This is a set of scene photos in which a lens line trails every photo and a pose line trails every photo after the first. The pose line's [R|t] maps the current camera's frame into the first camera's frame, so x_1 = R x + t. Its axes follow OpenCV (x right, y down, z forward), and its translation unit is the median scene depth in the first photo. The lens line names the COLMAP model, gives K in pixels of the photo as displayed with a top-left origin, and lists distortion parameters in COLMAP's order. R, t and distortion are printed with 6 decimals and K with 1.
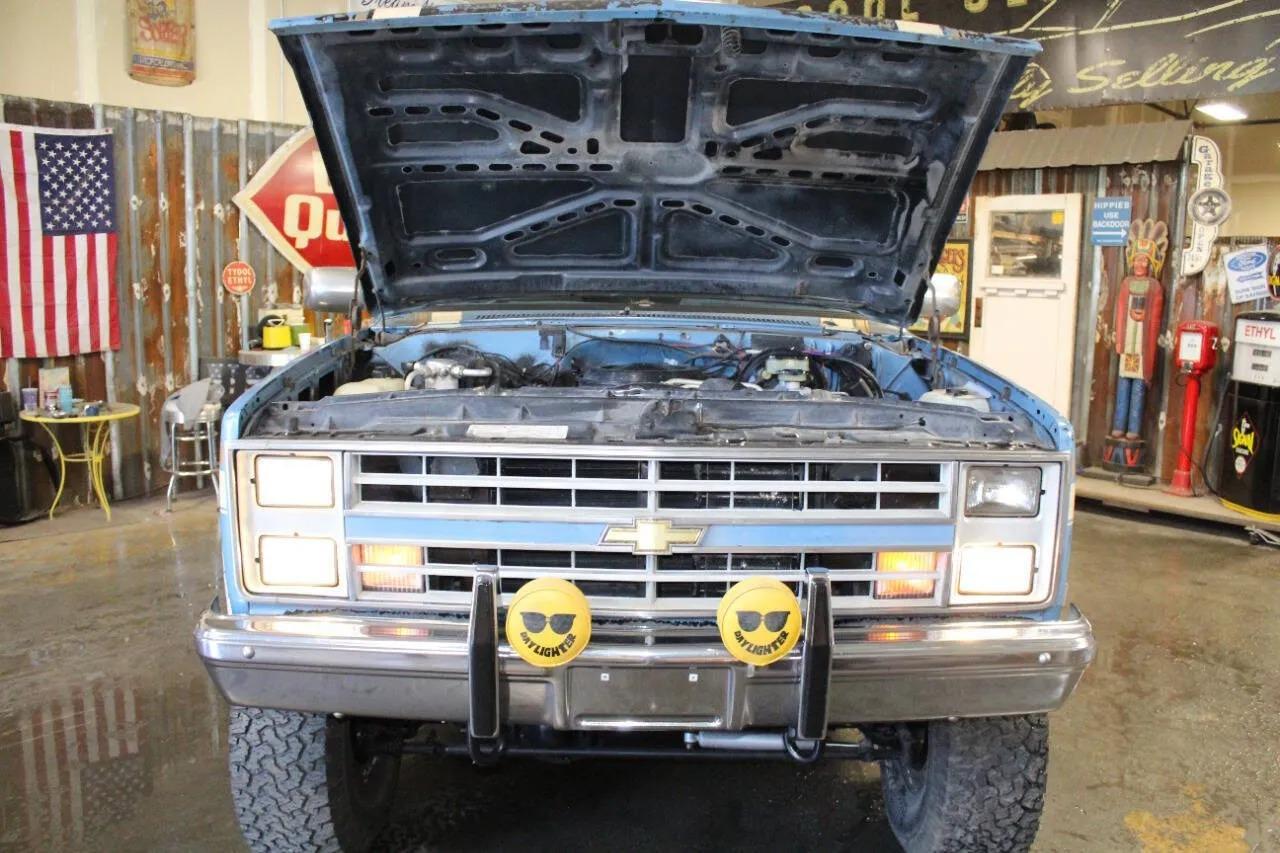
lens RADIAL K [[1065.7, 0, 648.7], [0, 1065.7, 444.5], [0, 0, 1]] dist [-0.172377, 0.149387]
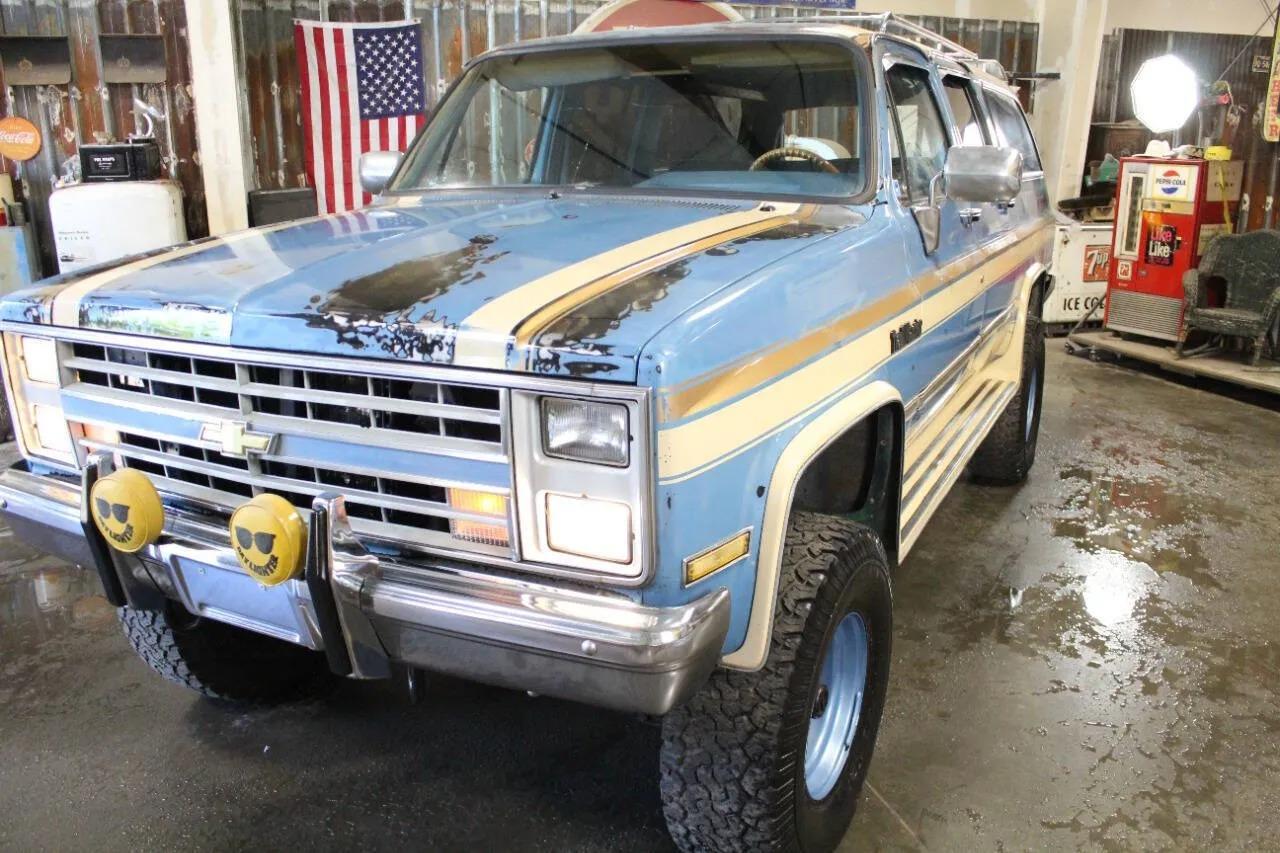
lens RADIAL K [[1065.7, 0, 648.7], [0, 1065.7, 444.5], [0, 0, 1]] dist [-0.172377, 0.149387]
pose [[0.882714, 0.107654, -0.457414, 0.248231], [-0.052261, 0.989856, 0.132112, -0.018053], [0.466996, -0.092712, 0.879386, 0.103463]]
